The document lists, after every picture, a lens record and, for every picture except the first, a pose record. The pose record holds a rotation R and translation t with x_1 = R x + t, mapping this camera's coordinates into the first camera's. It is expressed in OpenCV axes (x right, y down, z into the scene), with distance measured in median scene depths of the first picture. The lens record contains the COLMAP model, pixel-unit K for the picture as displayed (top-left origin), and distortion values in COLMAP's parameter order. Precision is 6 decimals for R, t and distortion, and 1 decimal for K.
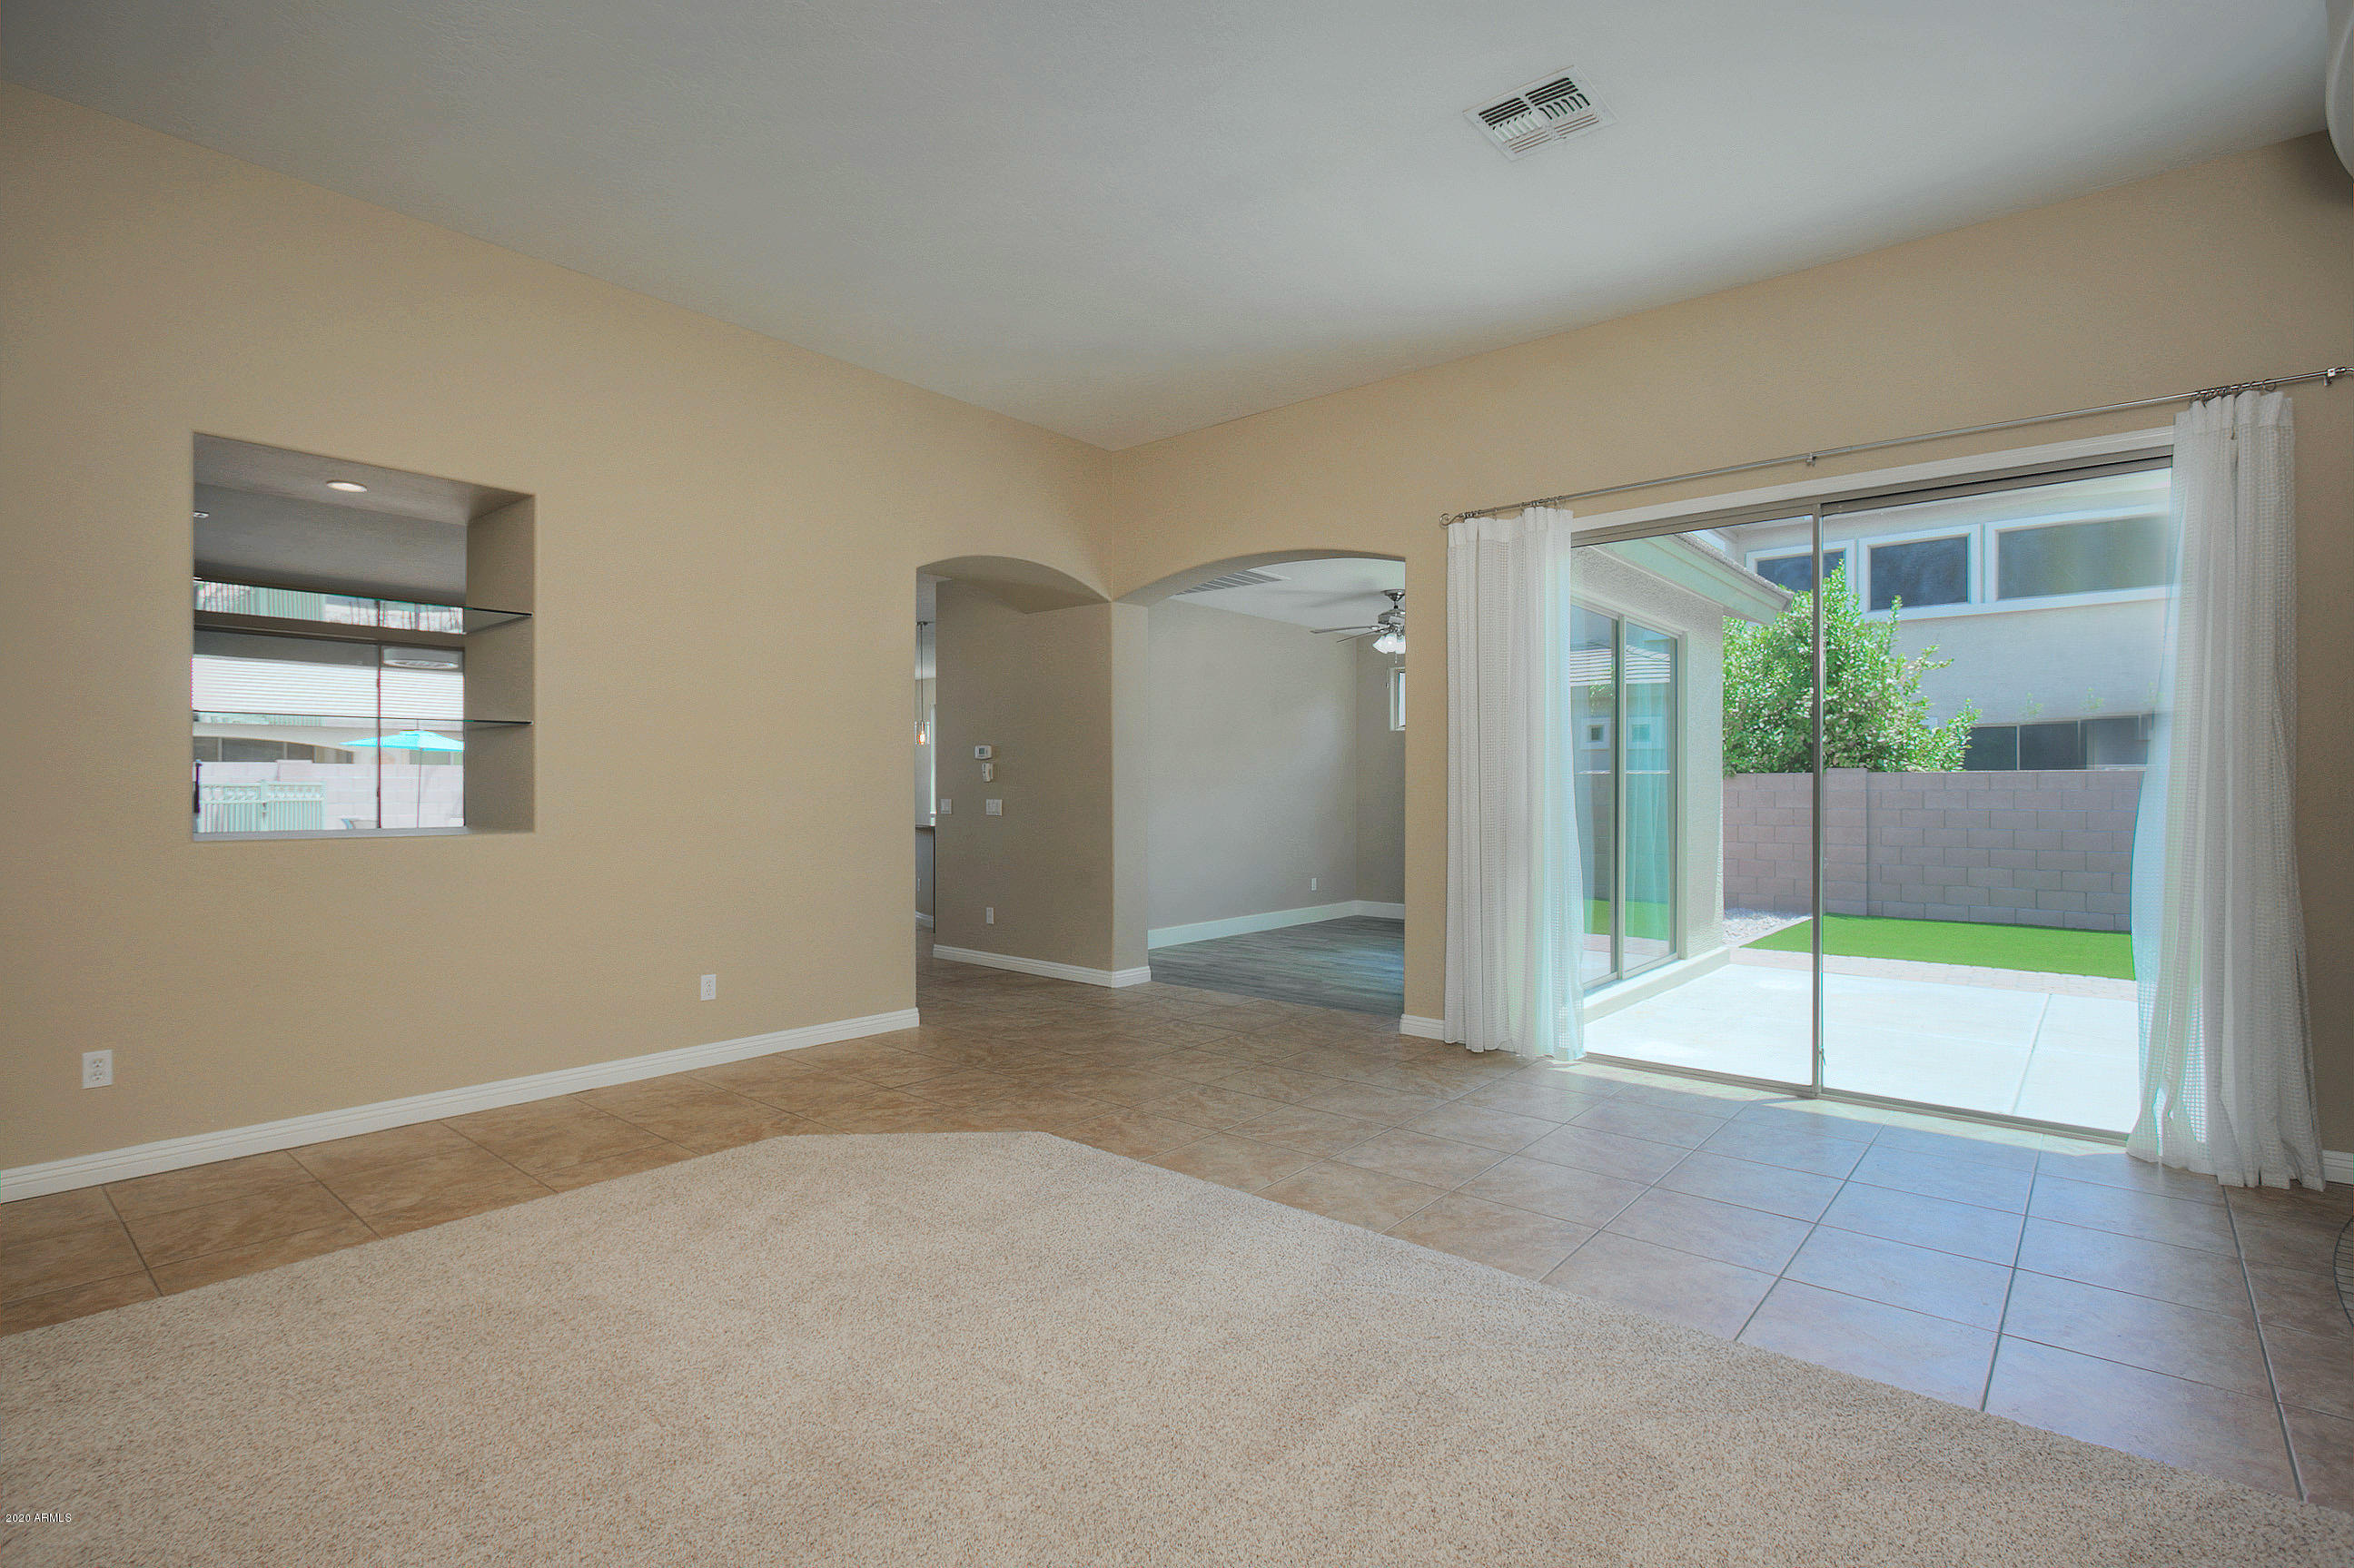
lens RADIAL K [[1116.1, 0, 1184.8], [0, 1116.1, 779.3], [0, 0, 1]] dist [0.003283, -0.001185]
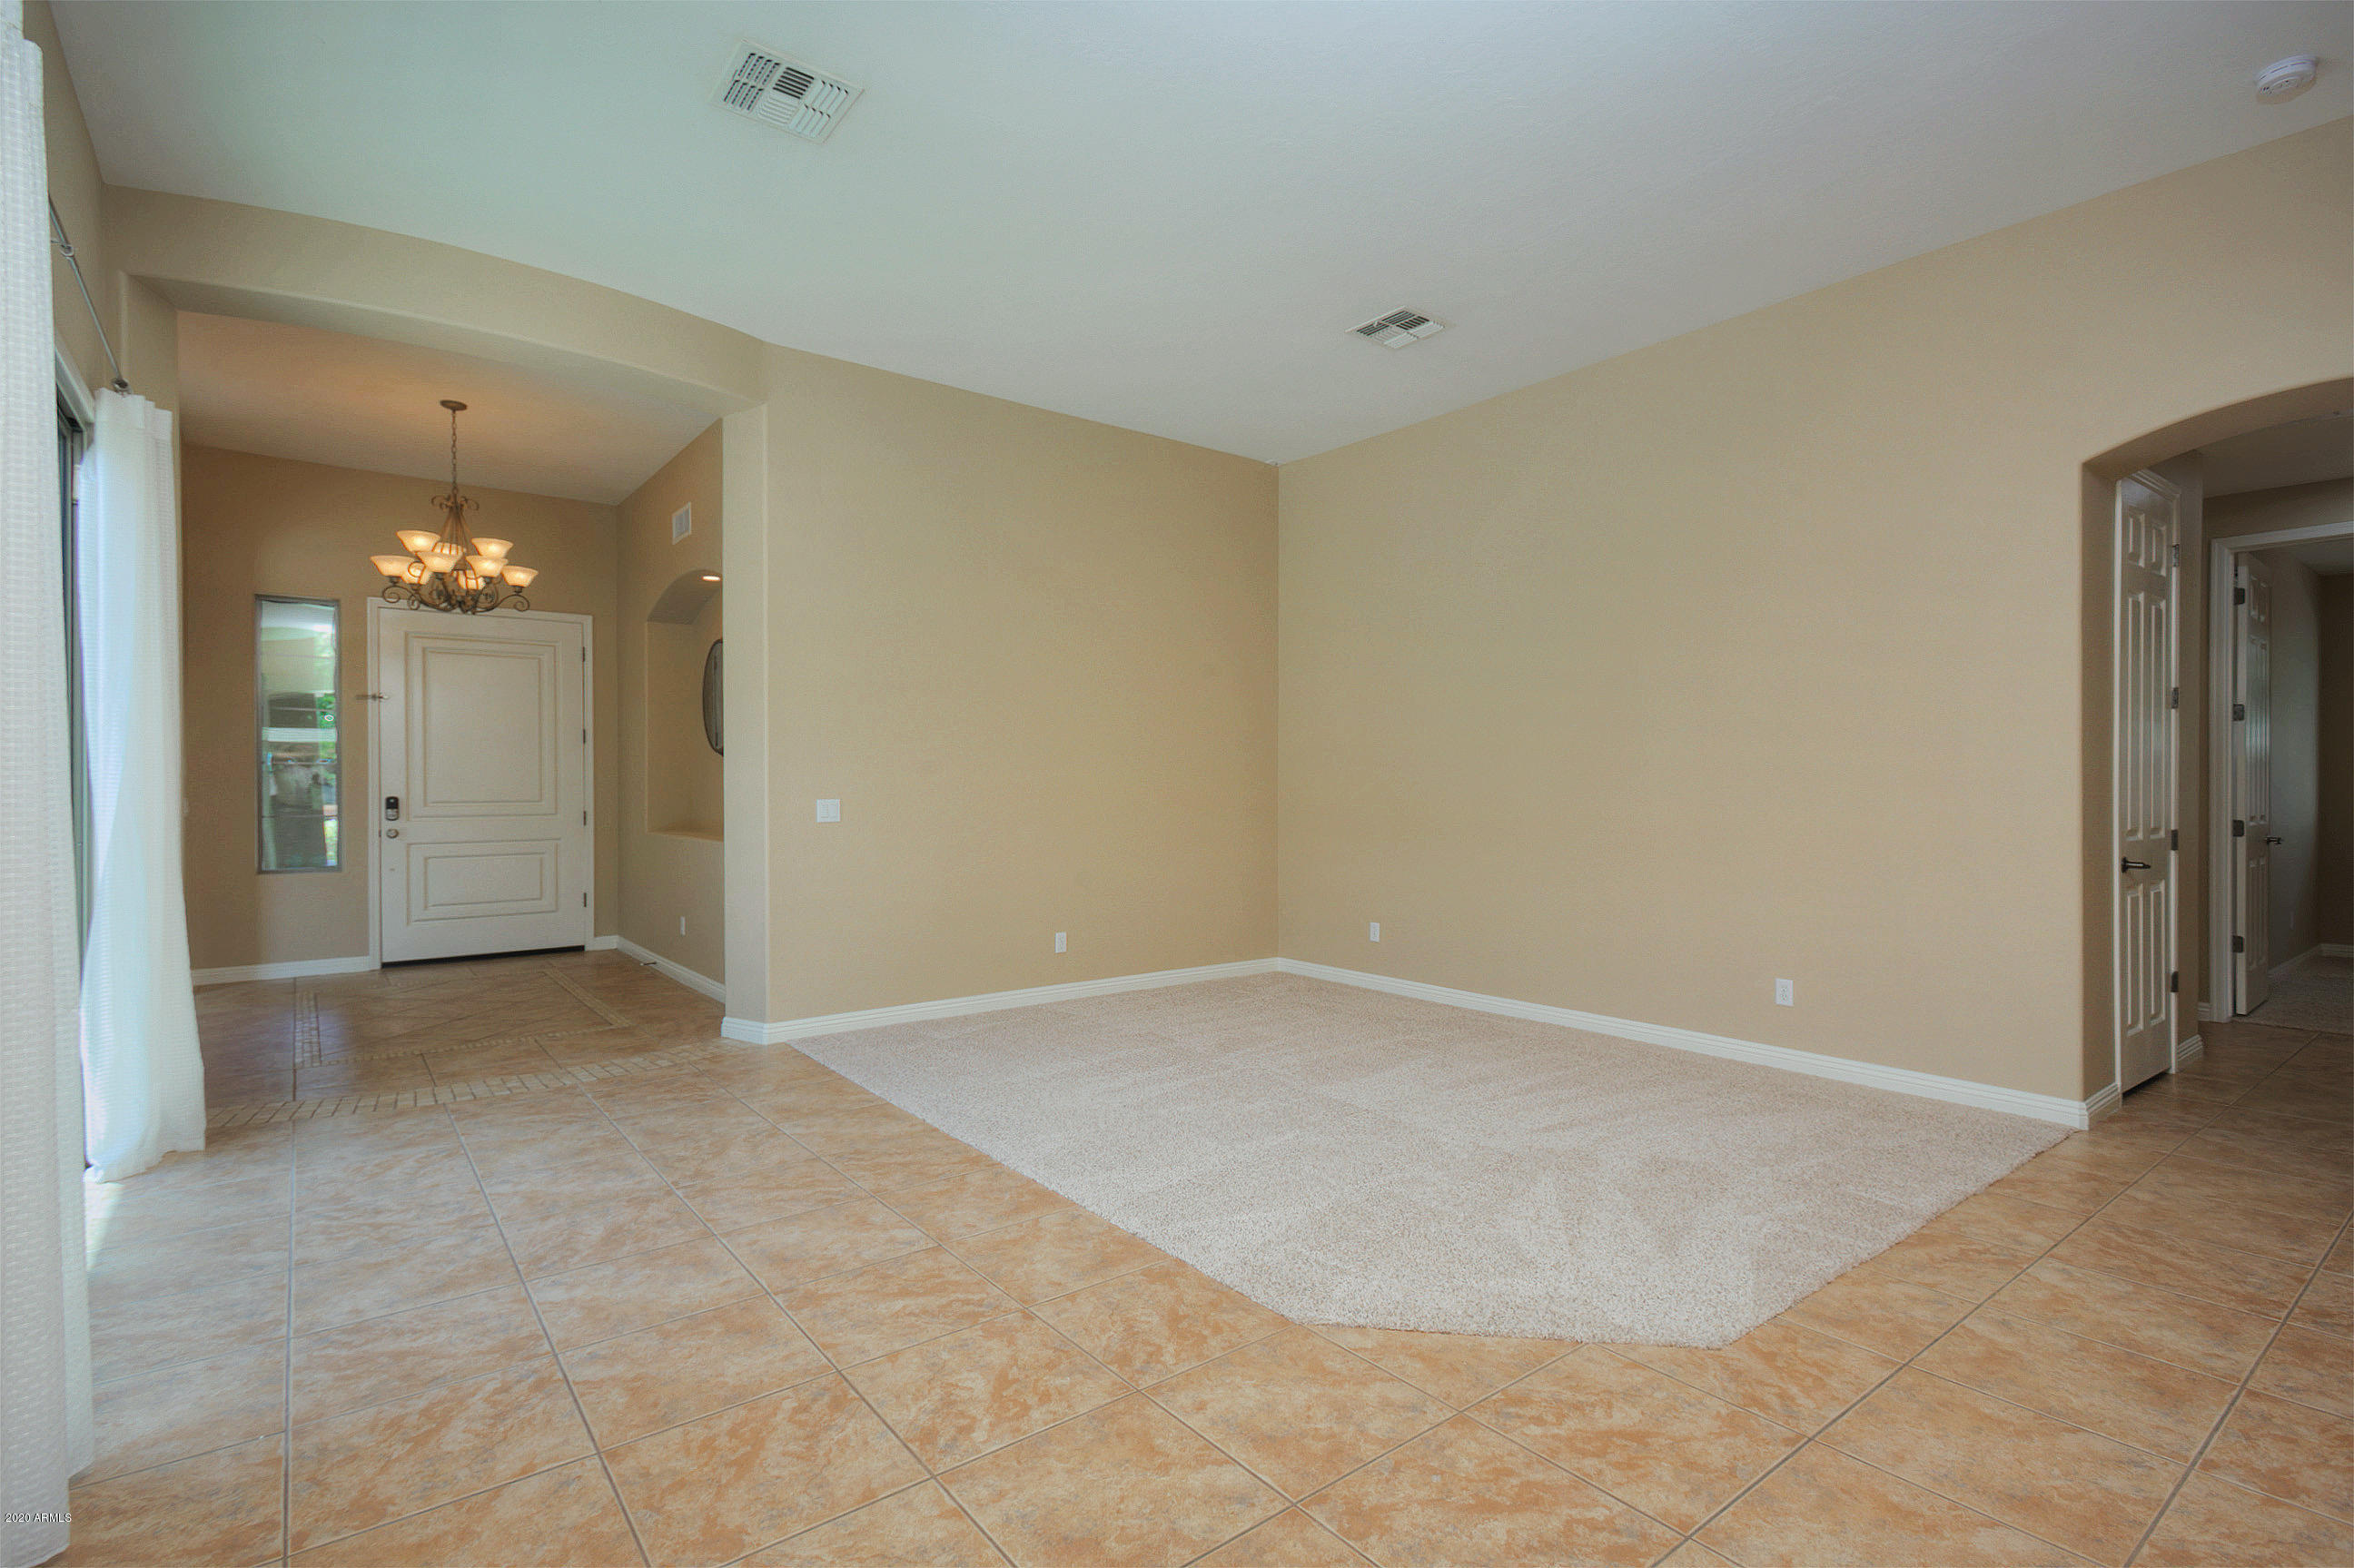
lens RADIAL K [[1112.4, 0, 1184.2], [0, 1112.4, 796.7], [0, 0, 1]] dist [-0.011149, 0.000027]
pose [[-0.979095, -0.003646, 0.203372, -0.184297], [-0.002455, 0.999978, 0.006105, 0.011228], [-0.203390, 0.005478, -0.979082, 1.567365]]
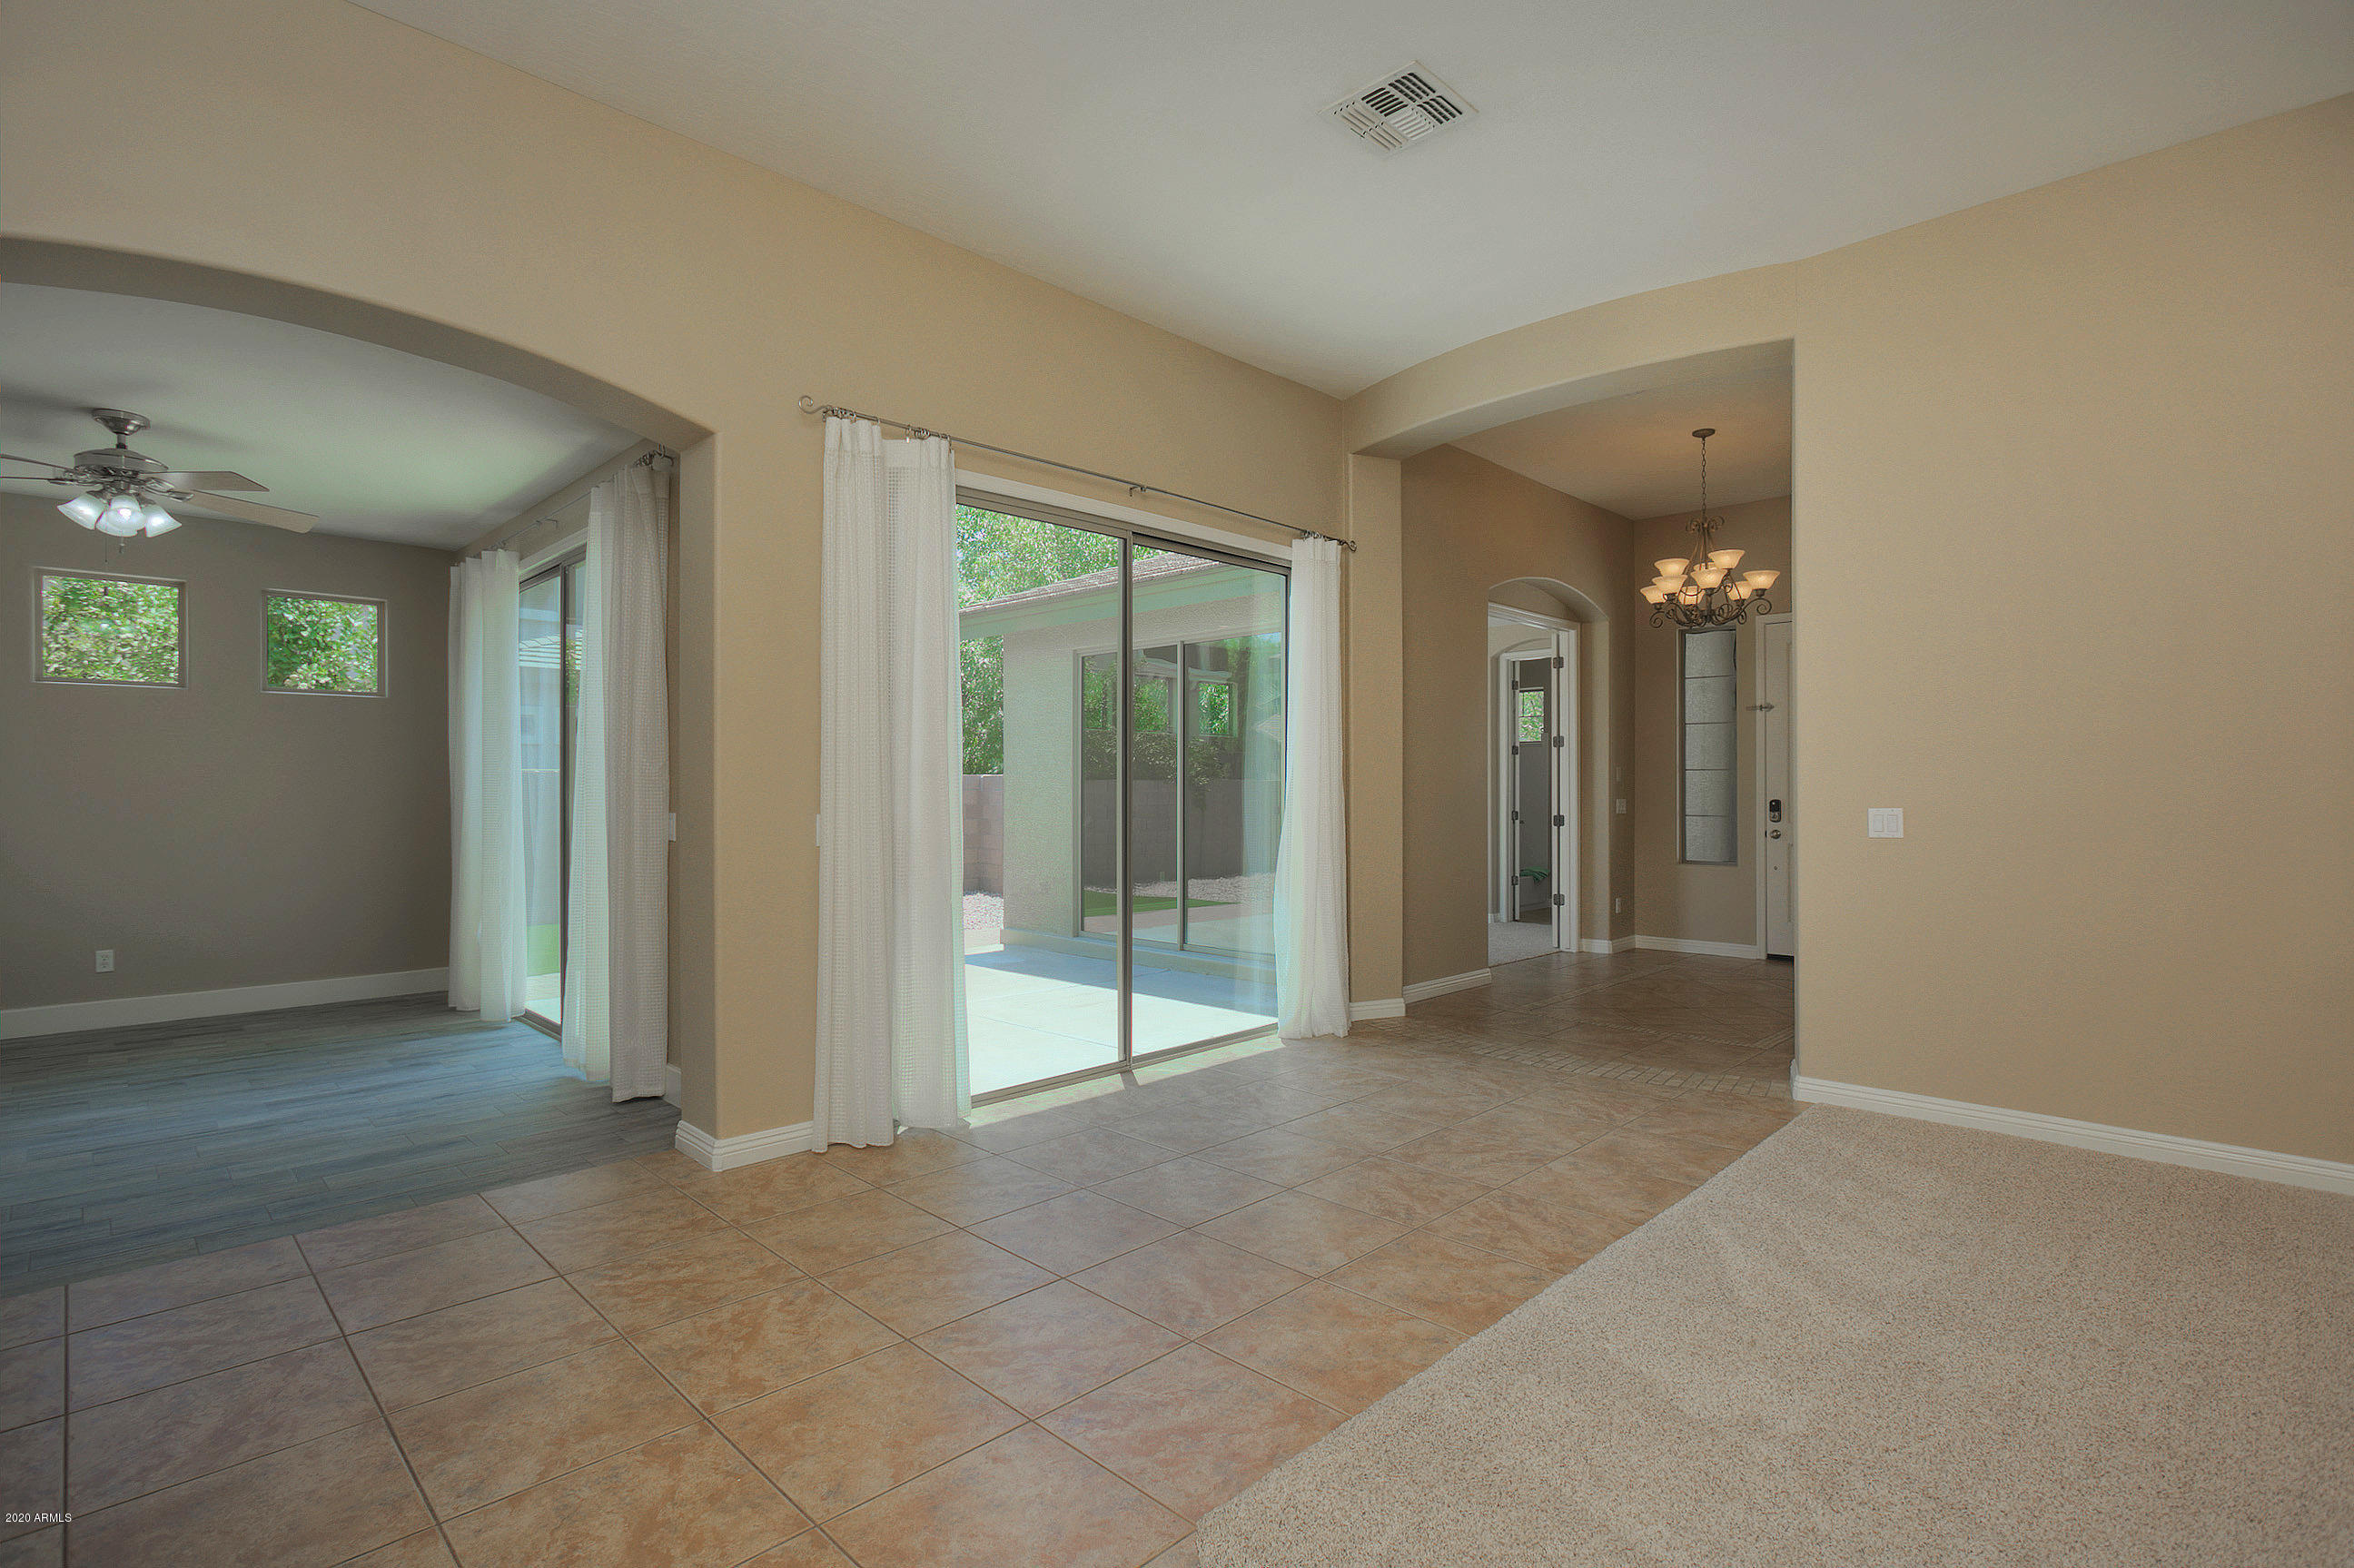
lens RADIAL K [[1112.4, 0, 1159.7], [0, 1112.4, 783.3], [0, 0, 1]] dist [-0.011149, 0.000027]
pose [[0.095683, -0.000867, 0.995411, -0.571512], [-0.006931, 0.999975, 0.001537, 0.001821], [-0.995388, -0.007046, 0.095674, 0.932740]]
